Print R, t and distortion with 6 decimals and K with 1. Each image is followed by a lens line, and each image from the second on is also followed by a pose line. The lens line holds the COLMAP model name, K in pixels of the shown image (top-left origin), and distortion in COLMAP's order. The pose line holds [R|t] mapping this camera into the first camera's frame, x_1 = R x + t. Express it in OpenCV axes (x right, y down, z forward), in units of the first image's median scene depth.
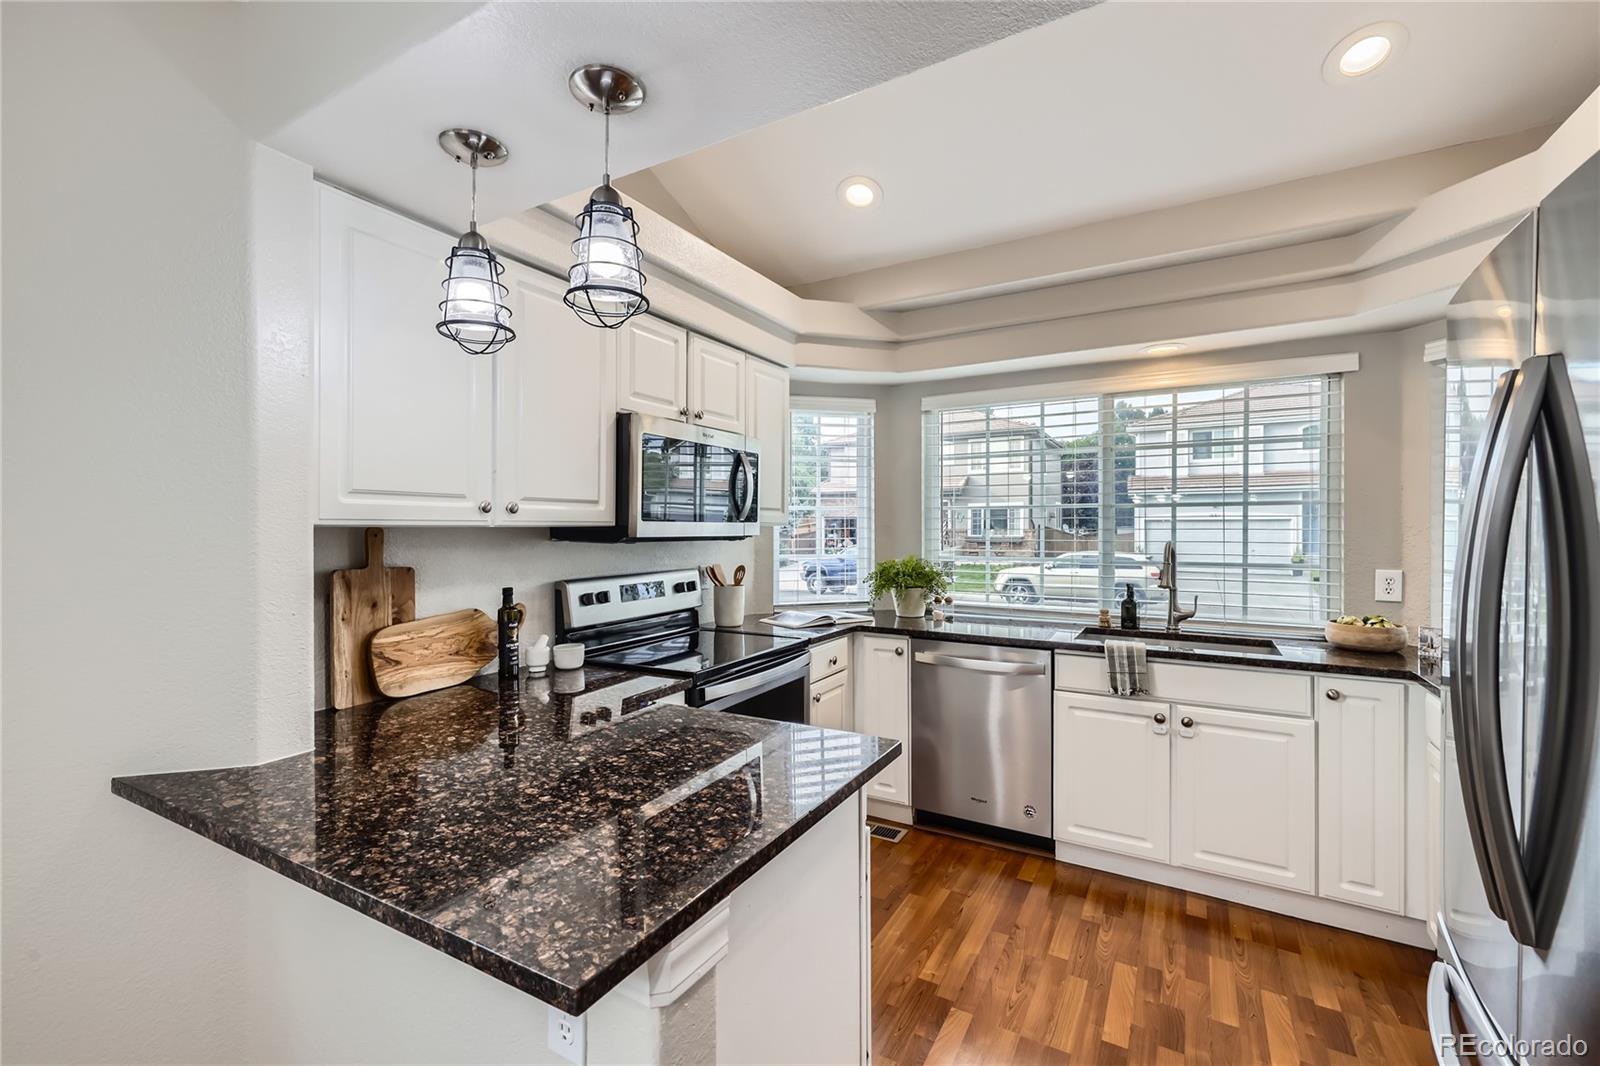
lens RADIAL K [[681.1, 0, 803.2], [0, 681.1, 531.4], [0, 0, 1]] dist [0.002329, -0.000021]
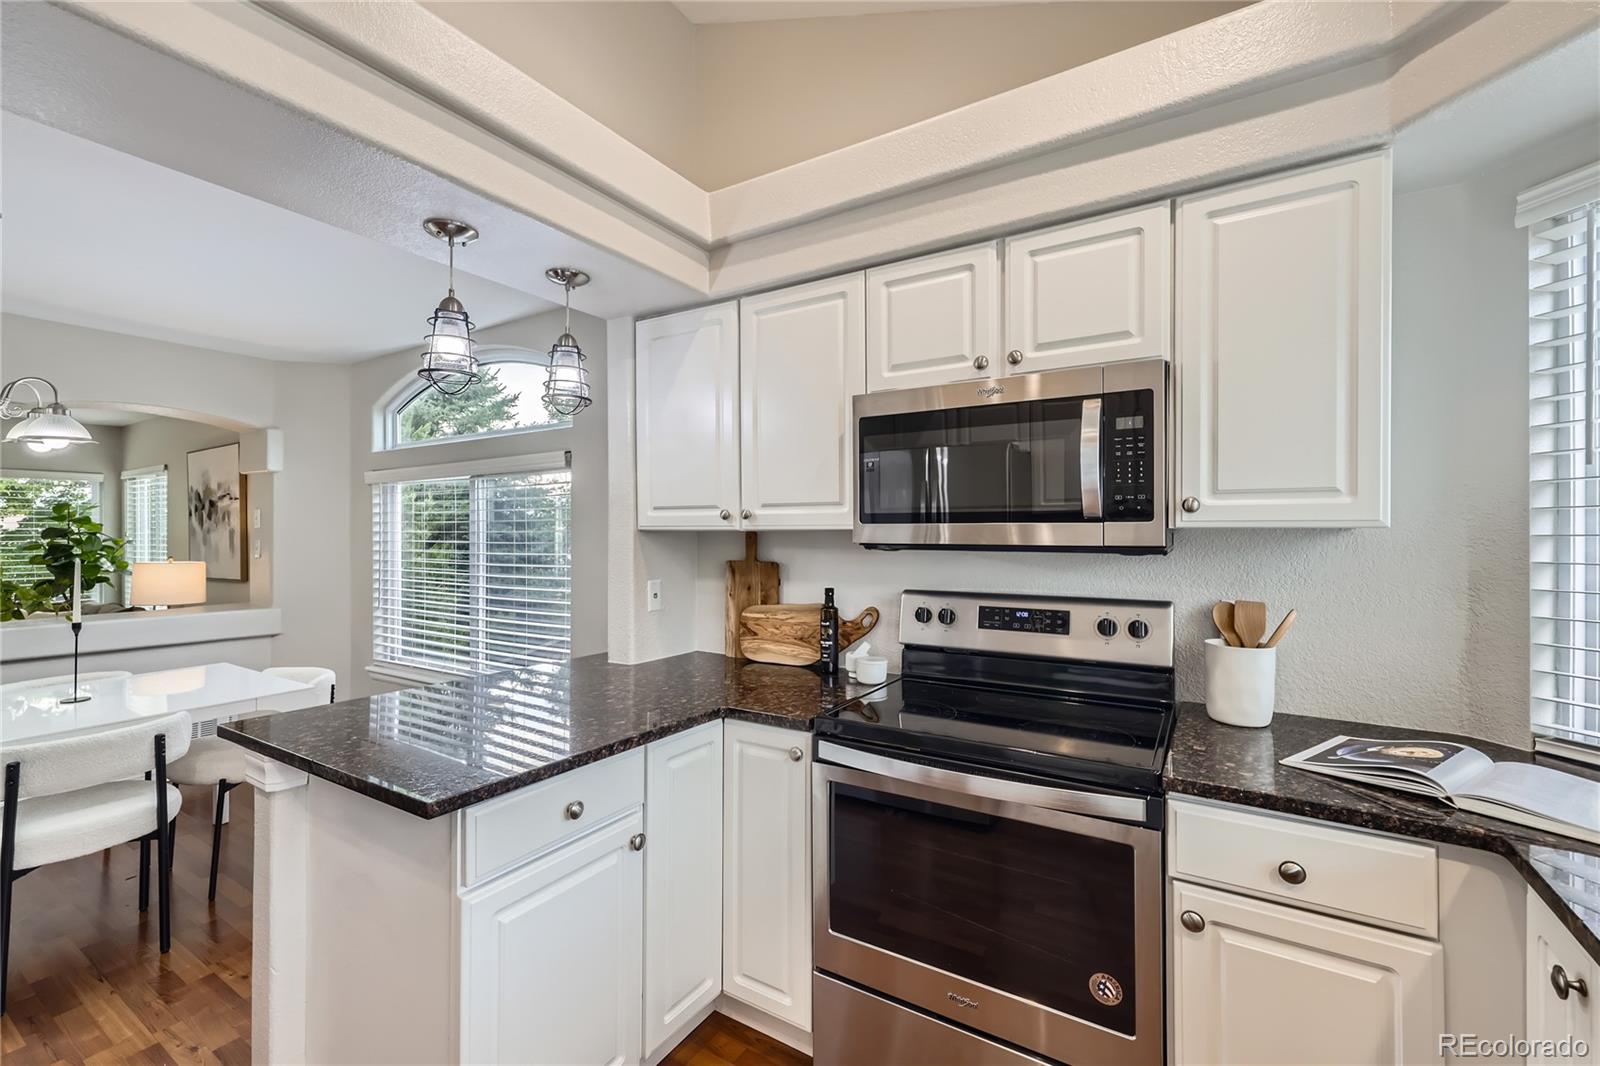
lens RADIAL K [[681.1, 0, 803.5], [0, 681.1, 527.0], [0, 0, 1]] dist [0.002329, -0.000021]
pose [[-0.050671, -0.002535, -0.998712, 0.692777], [-0.007425, 0.999970, -0.002162, -0.011063], [0.998688, 0.007306, -0.050688, 1.124882]]
